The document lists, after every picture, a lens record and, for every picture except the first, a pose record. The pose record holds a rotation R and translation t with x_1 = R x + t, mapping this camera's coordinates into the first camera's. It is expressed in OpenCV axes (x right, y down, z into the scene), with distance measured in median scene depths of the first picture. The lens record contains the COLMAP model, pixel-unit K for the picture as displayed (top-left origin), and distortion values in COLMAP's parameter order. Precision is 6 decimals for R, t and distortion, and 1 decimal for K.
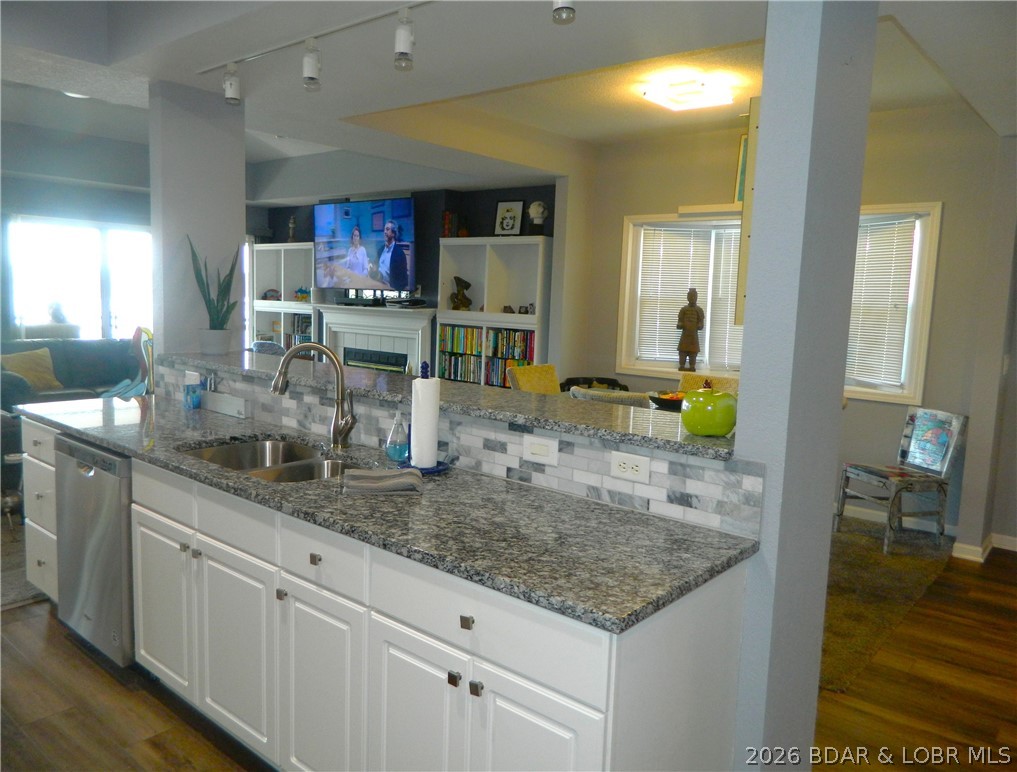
lens RADIAL K [[767.8, 0, 509.5], [0, 767.8, 382.3], [0, 0, 1]] dist [-0.000528, -0.000696]
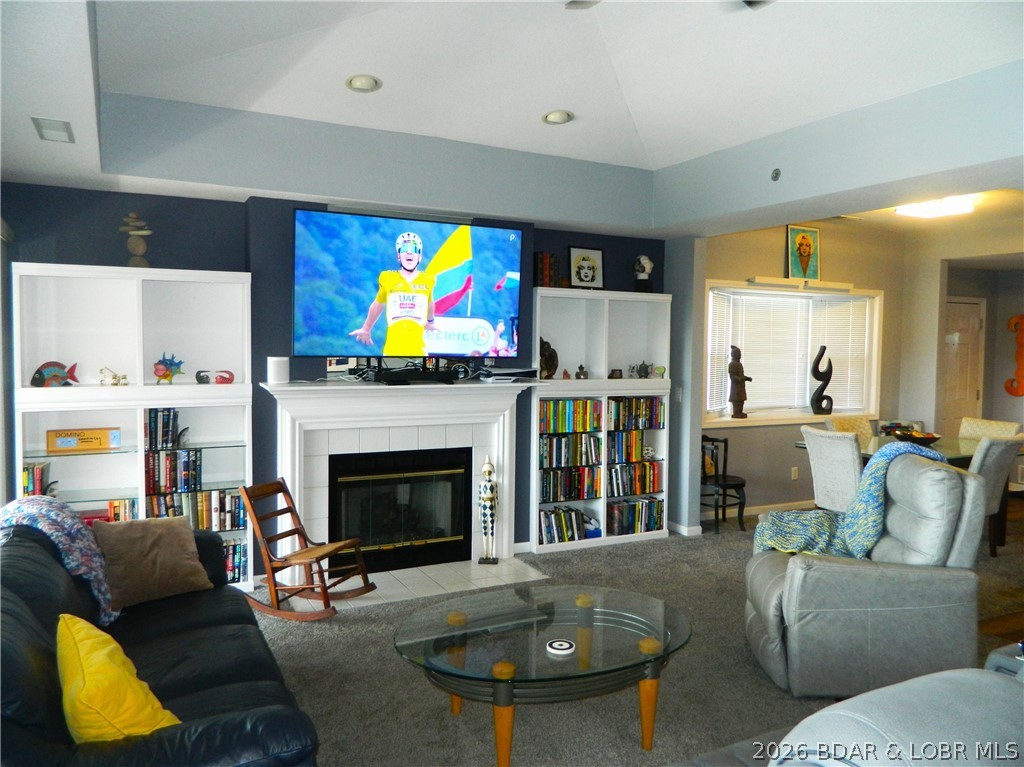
lens RADIAL K [[749.4, 0, 508.5], [0, 749.4, 379.8], [0, 0, 1]] dist [0.001825, 0.002850]
pose [[0.391344, -0.074180, 0.917250, -0.824232], [0.105660, 0.993776, 0.035289, -0.131032], [-0.914159, 0.083107, 0.396746, 0.772255]]
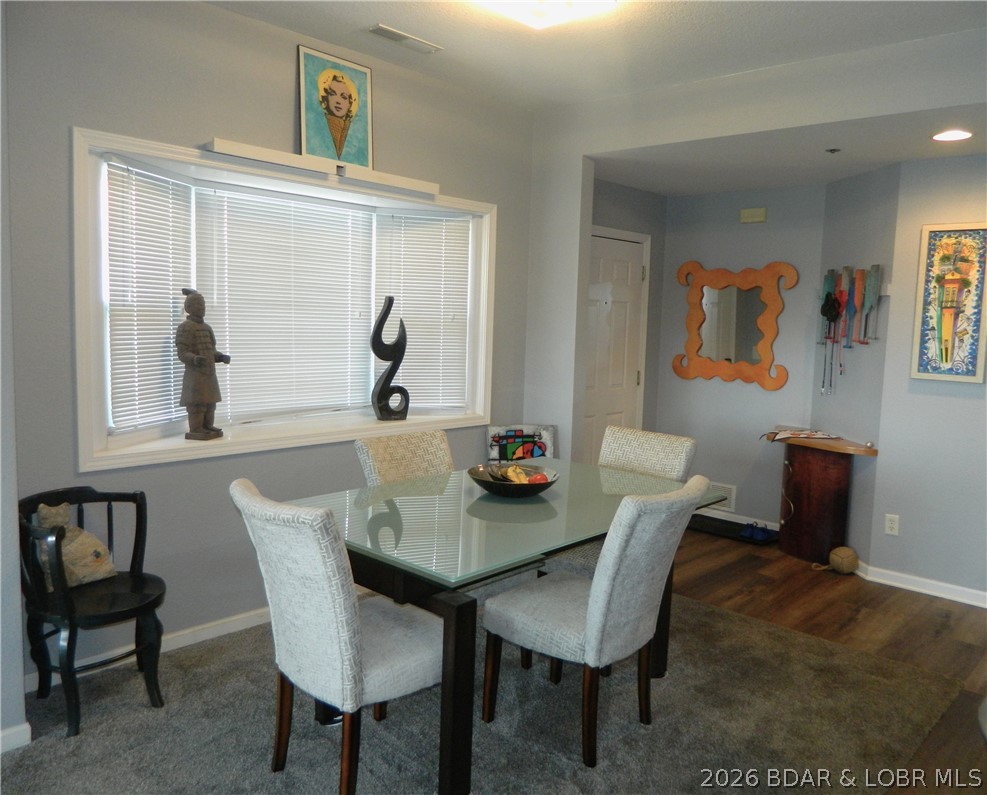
lens RADIAL K [[775.1, 0, 494.2], [0, 775.1, 393.8], [0, 0, 1]] dist [0.000630, 0.000750]
pose [[0.047651, -0.130591, 0.990291, -0.279000], [0.087689, 0.988136, 0.126087, -0.088455], [-0.995008, 0.080830, 0.058537, 0.672662]]
